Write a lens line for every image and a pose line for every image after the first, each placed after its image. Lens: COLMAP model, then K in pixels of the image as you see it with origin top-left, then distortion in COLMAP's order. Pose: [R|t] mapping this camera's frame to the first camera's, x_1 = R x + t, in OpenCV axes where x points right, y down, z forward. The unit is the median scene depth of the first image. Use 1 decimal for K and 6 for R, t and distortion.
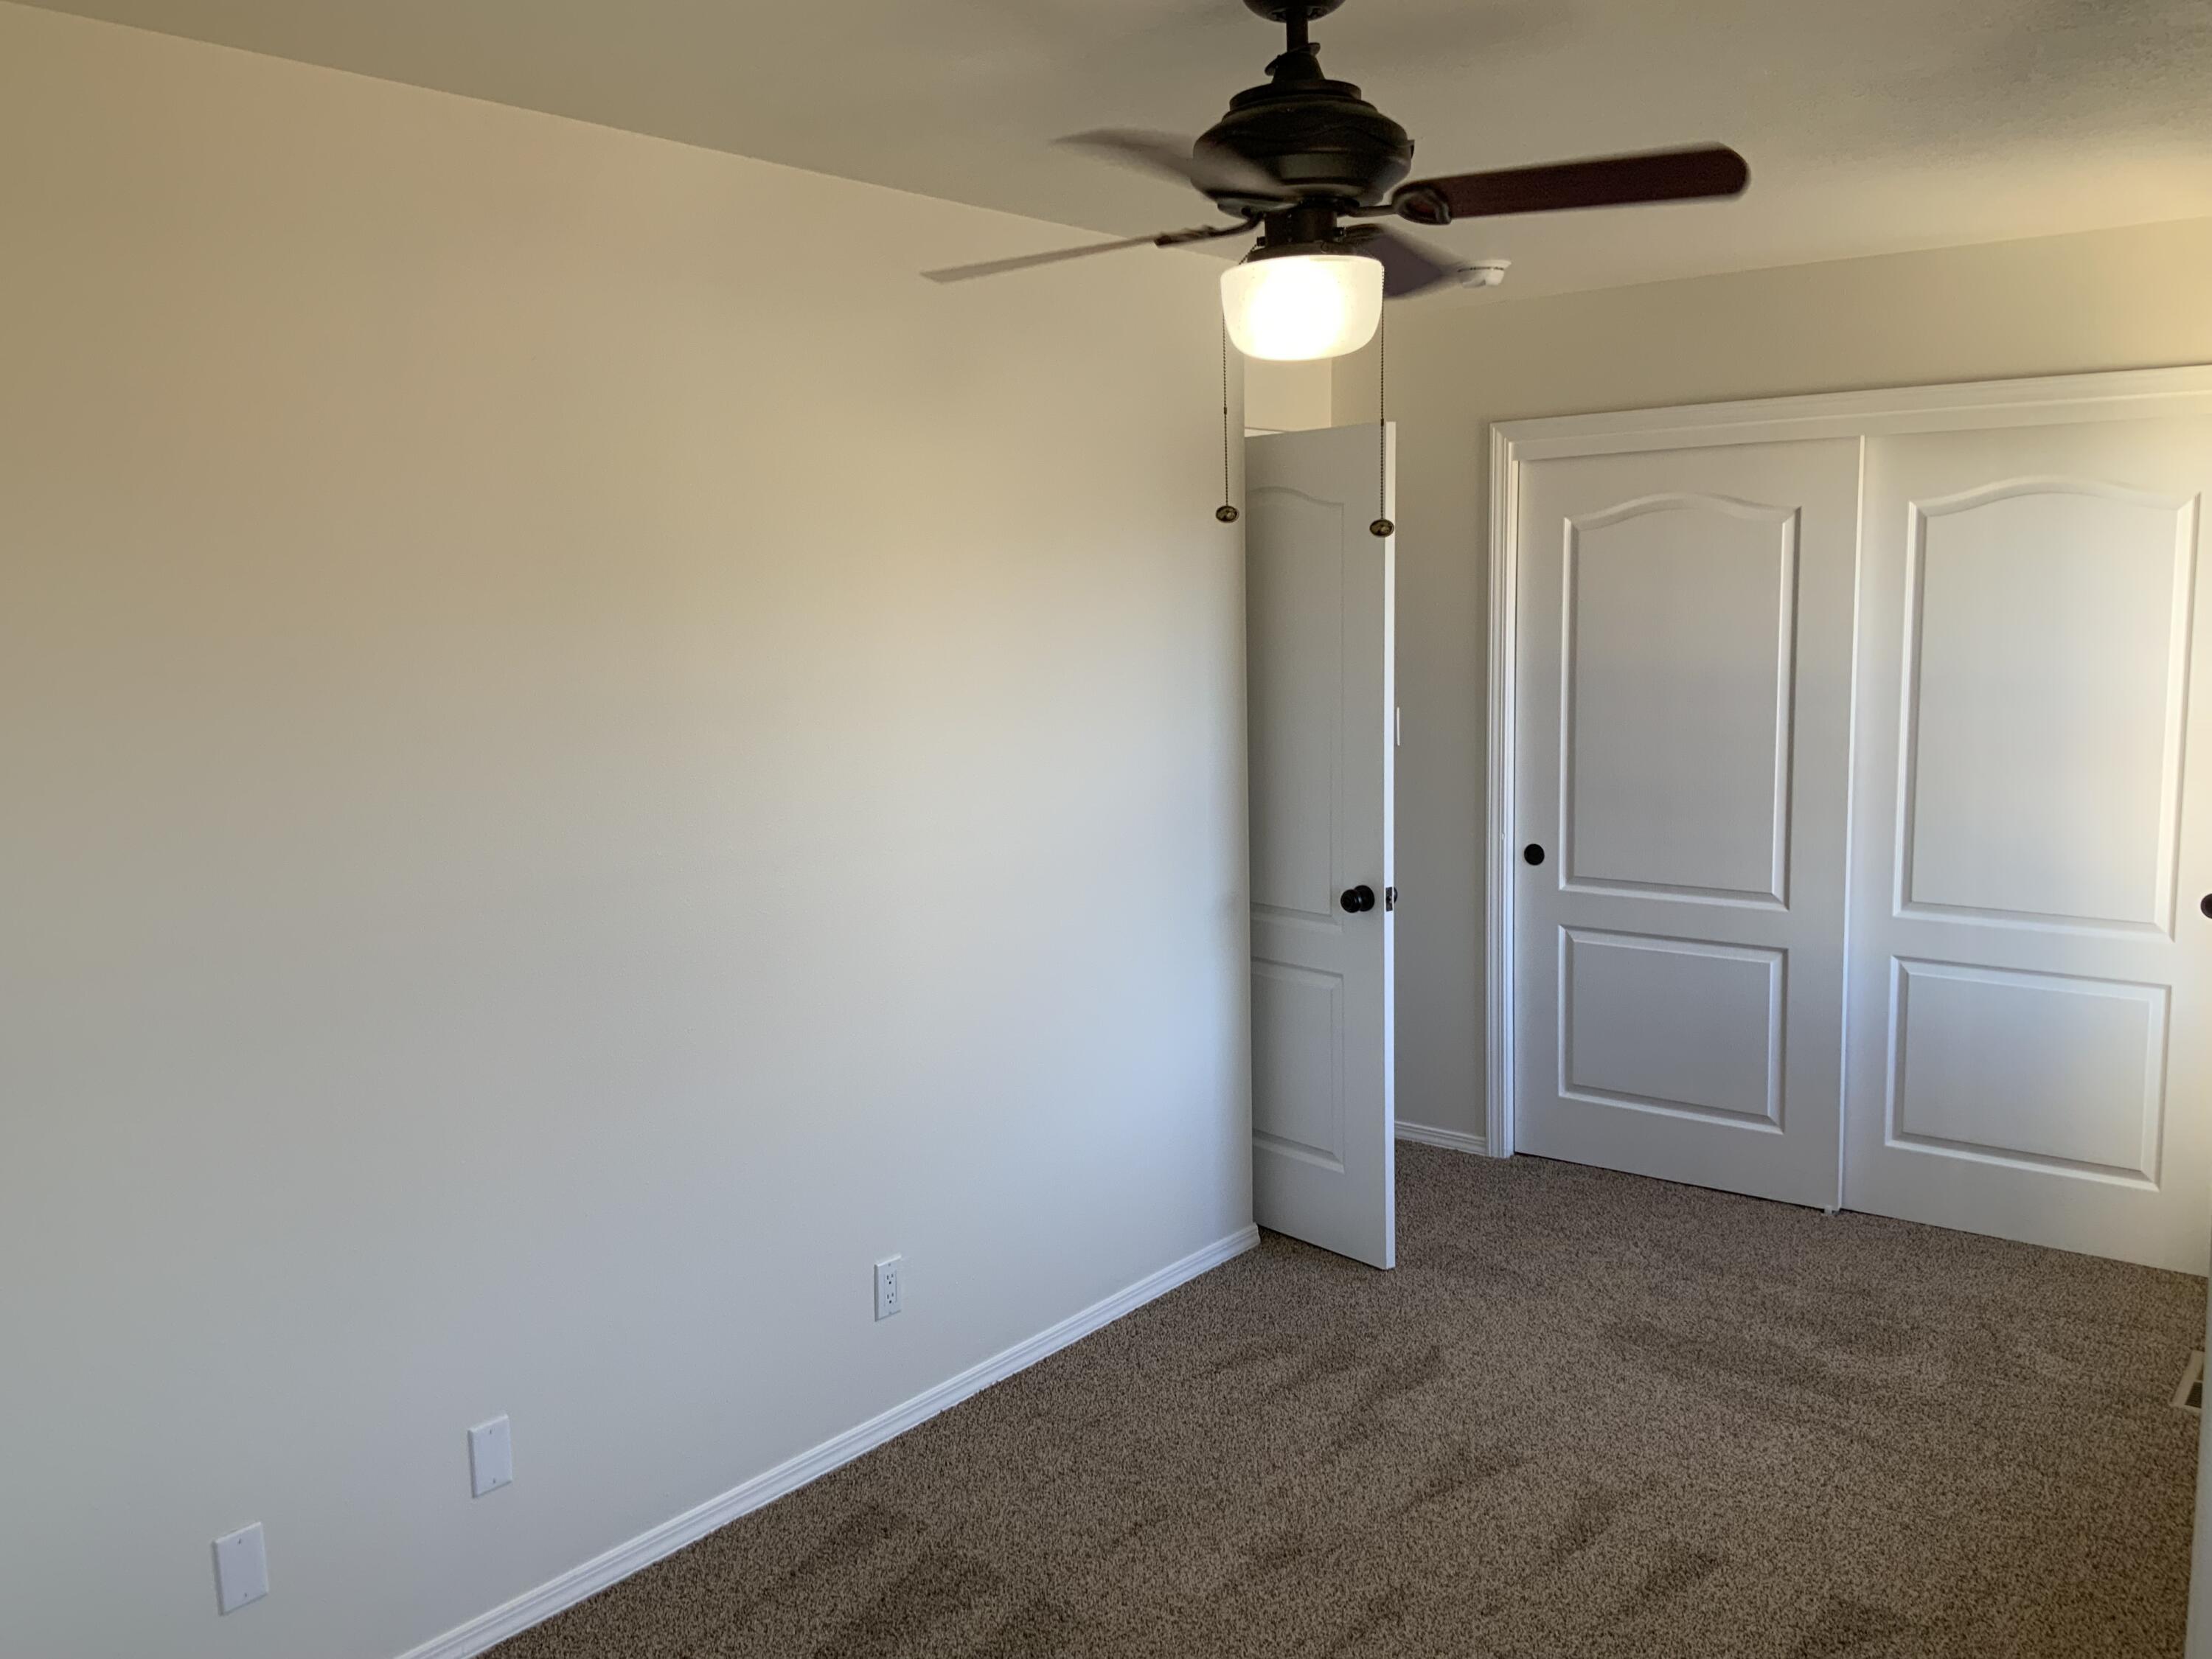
lens RADIAL K [[1821.7, 0, 1098.4], [0, 1821.7, 817.6], [0, 0, 1]] dist [0.067442, -0.125672]
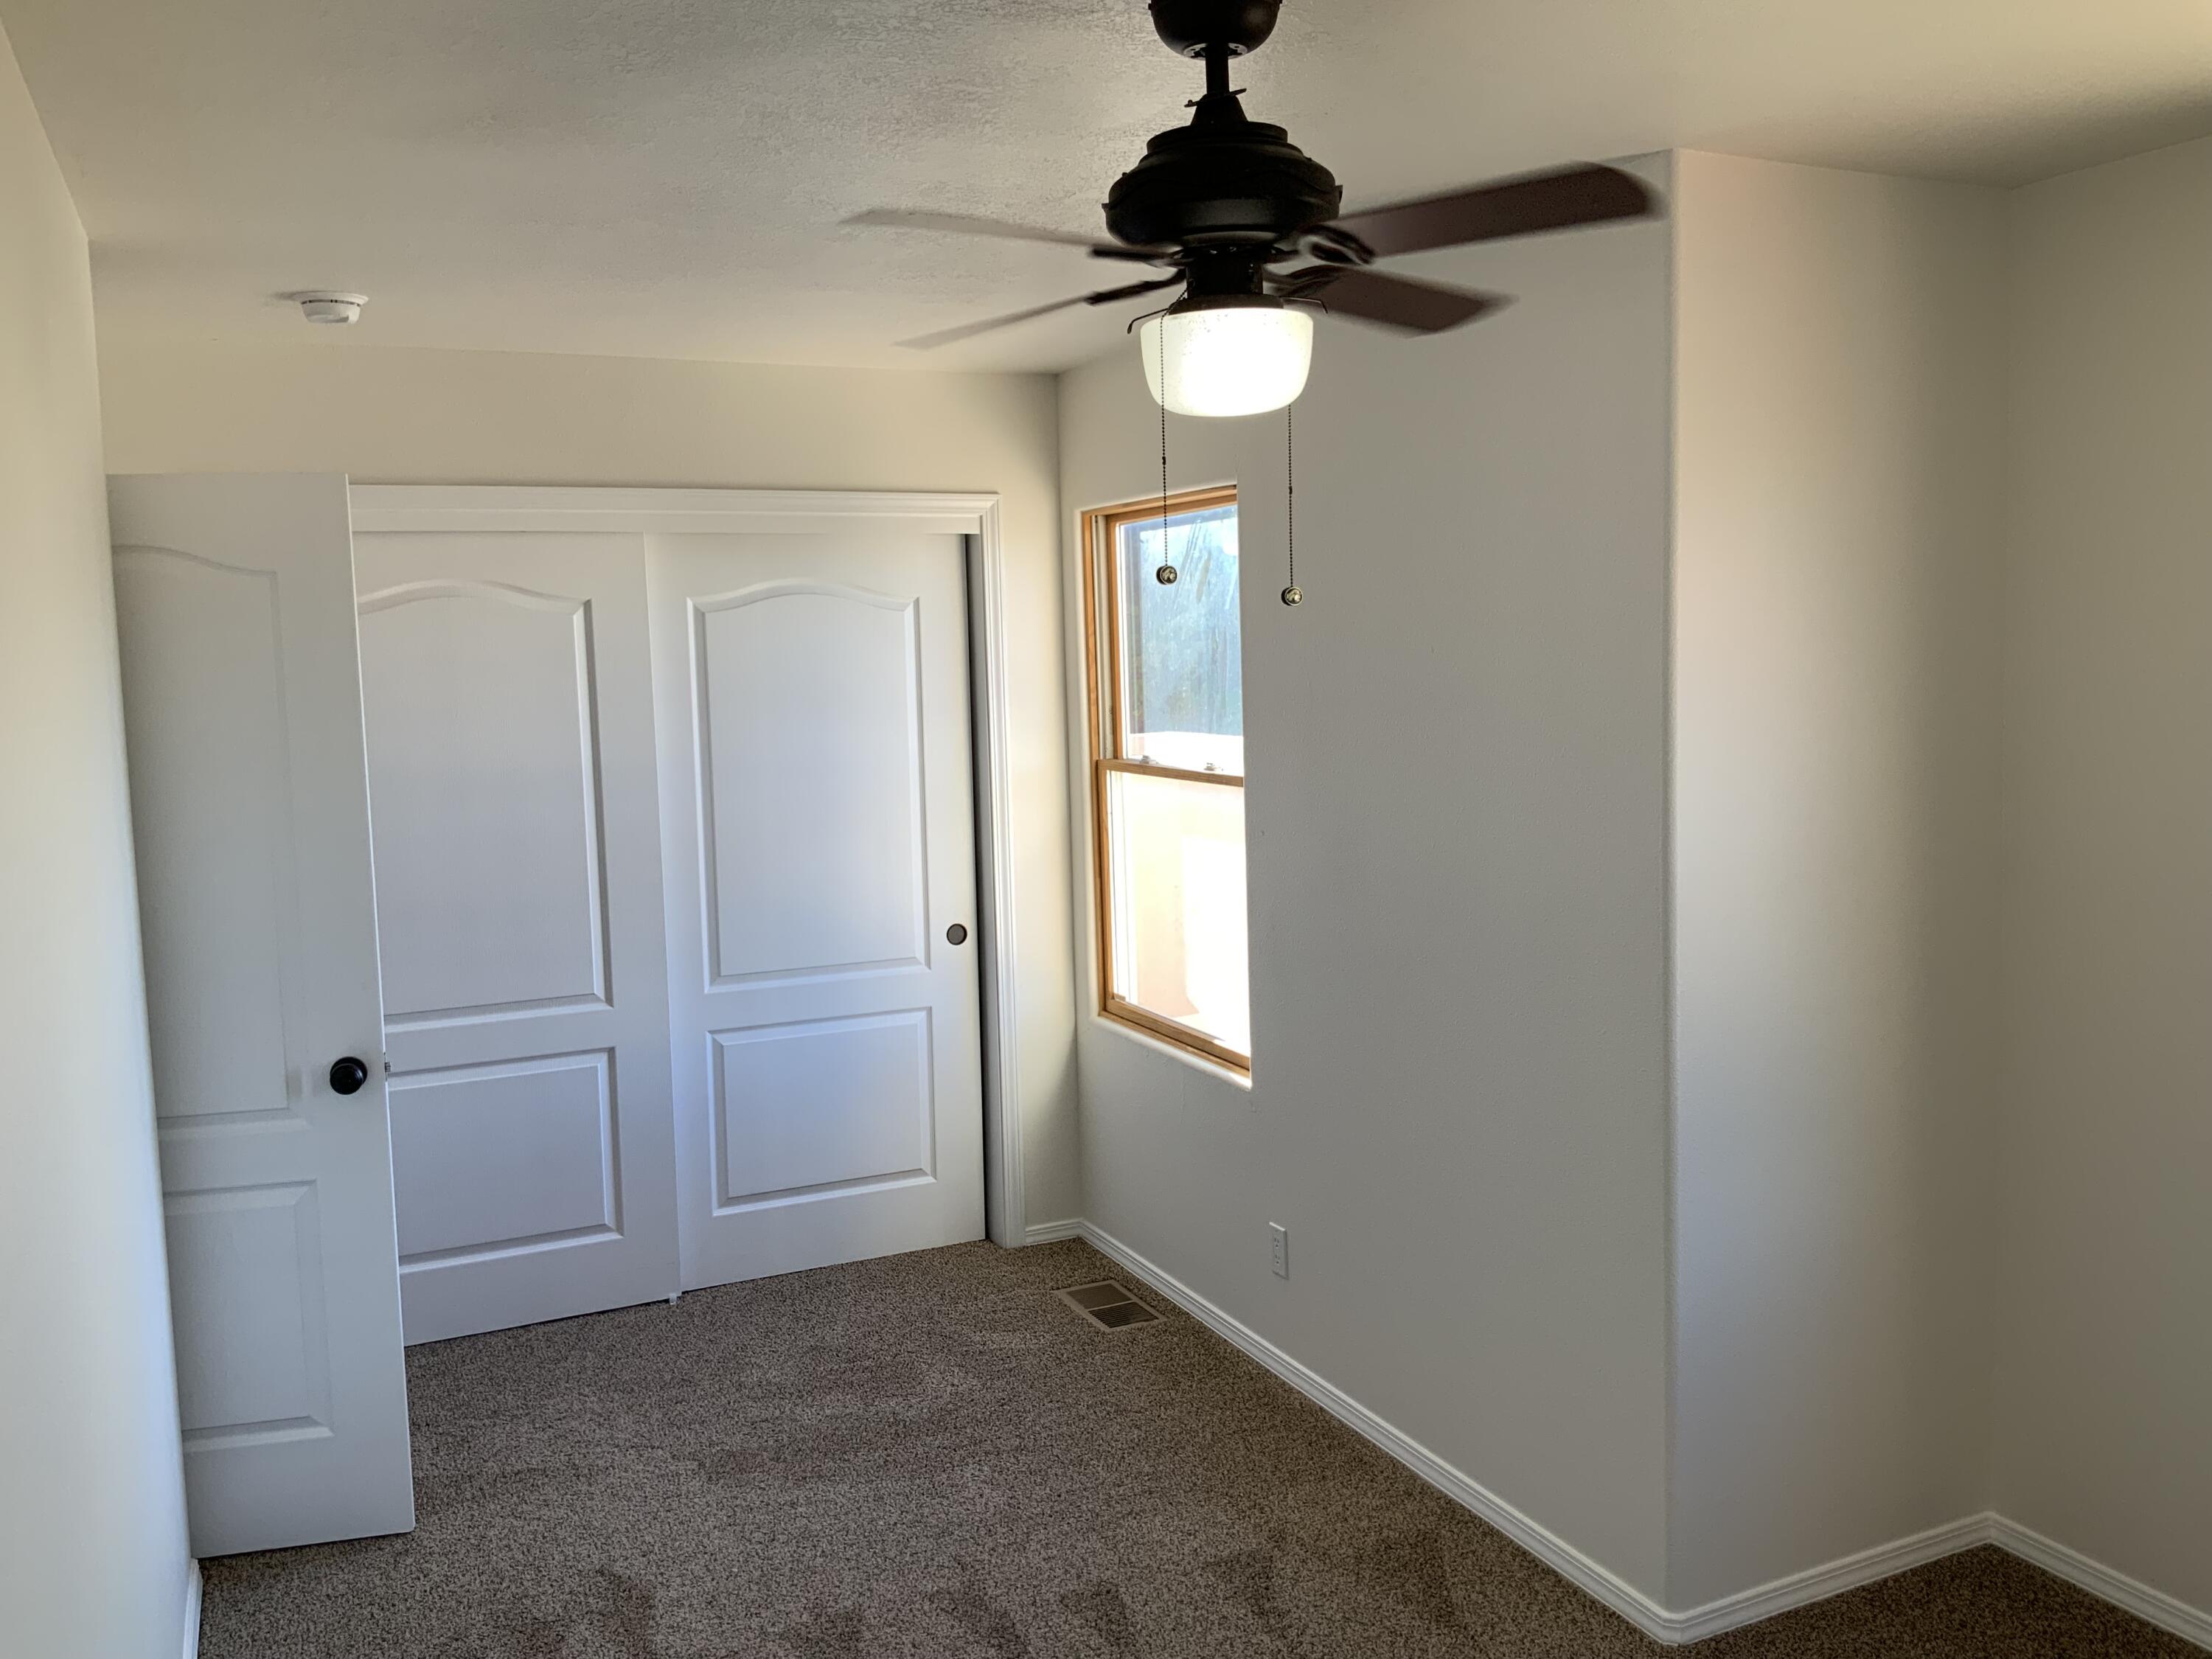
lens RADIAL K [[1821.7, 0, 1095.2], [0, 1821.7, 813.8], [0, 0, 1]] dist [0.067442, -0.125672]
pose [[0.444910, -0.073363, 0.892566, -0.396512], [0.130134, 0.991357, 0.016617, -0.036701], [-0.886070, 0.108760, 0.450611, 0.337982]]
